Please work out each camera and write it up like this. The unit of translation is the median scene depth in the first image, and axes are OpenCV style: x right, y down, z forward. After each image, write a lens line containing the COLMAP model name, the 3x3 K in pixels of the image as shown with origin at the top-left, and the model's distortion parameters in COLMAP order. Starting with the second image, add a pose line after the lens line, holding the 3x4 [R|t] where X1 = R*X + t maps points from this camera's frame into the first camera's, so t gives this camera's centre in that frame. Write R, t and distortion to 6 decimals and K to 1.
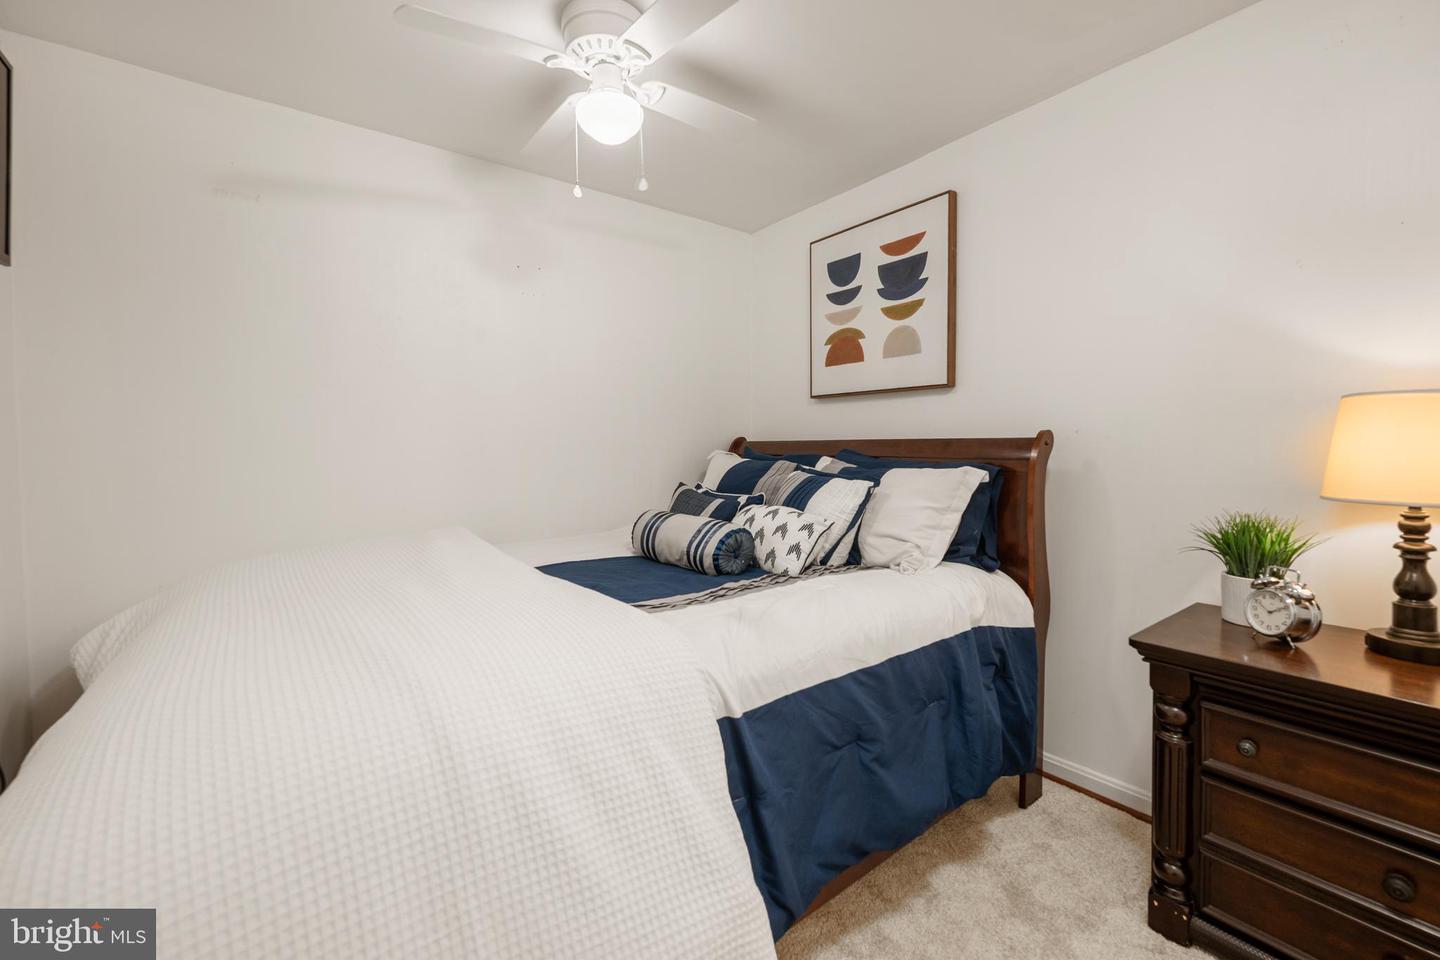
lens RADIAL K [[576.8, 0, 720.0], [0, 576.8, 480.0], [0, 0, 1]] dist [-0.000876, -0.000126]
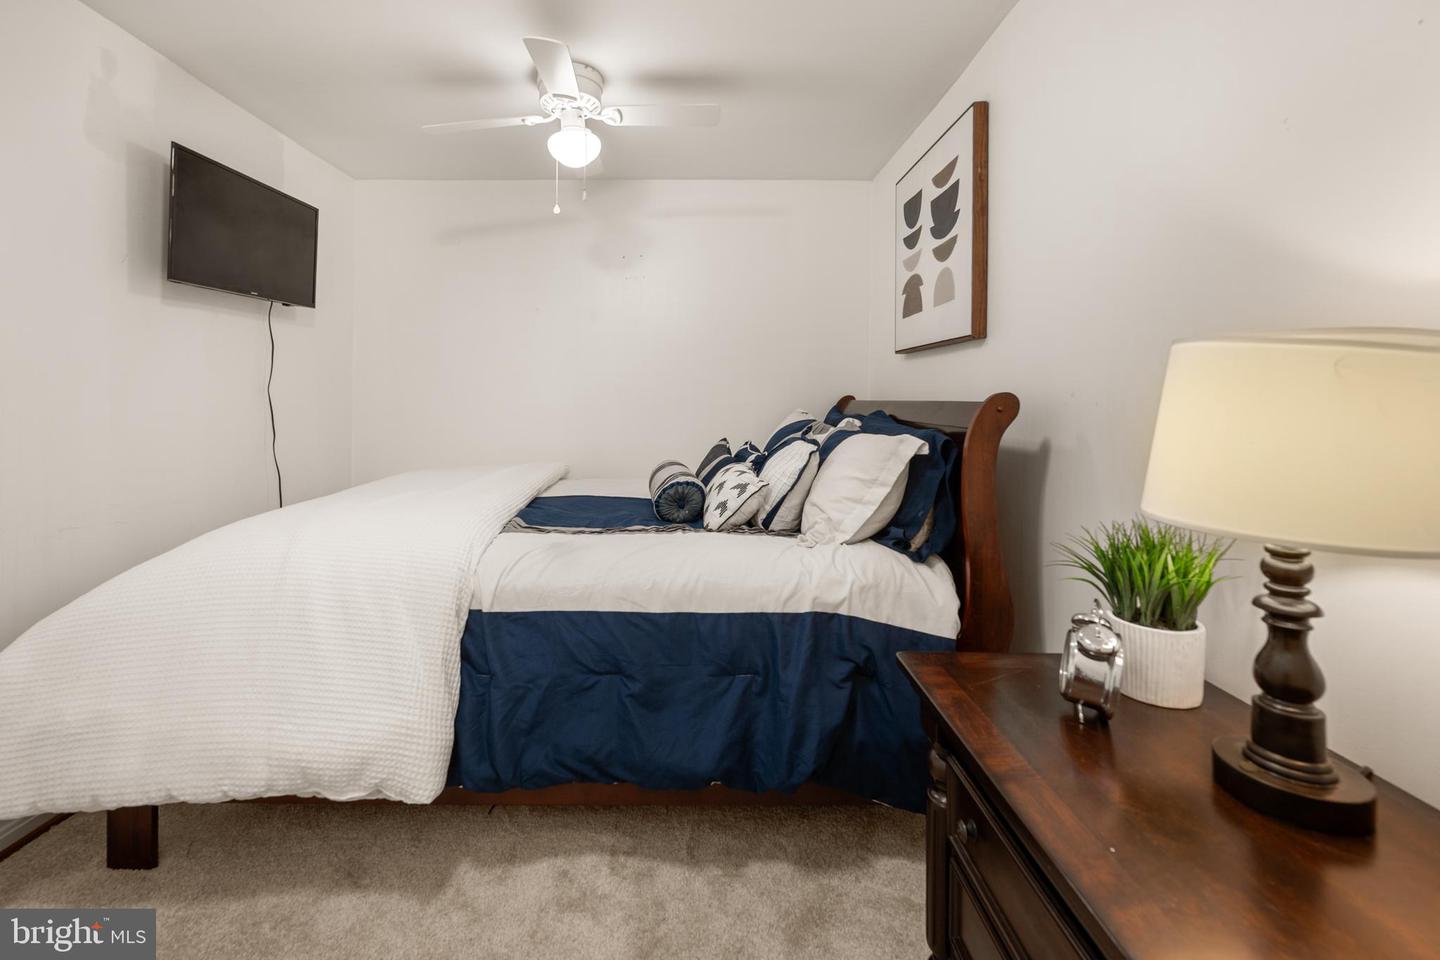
lens RADIAL K [[599.1, 0, 714.3], [0, 599.1, 419.9], [0, 0, 1]] dist [-0.000516, 0.000030]
pose [[0.796920, 0.034191, -0.603117, 0.754255], [-0.048775, 0.998779, -0.007826, -0.025265], [0.602113, 0.035654, 0.797614, 0.123590]]
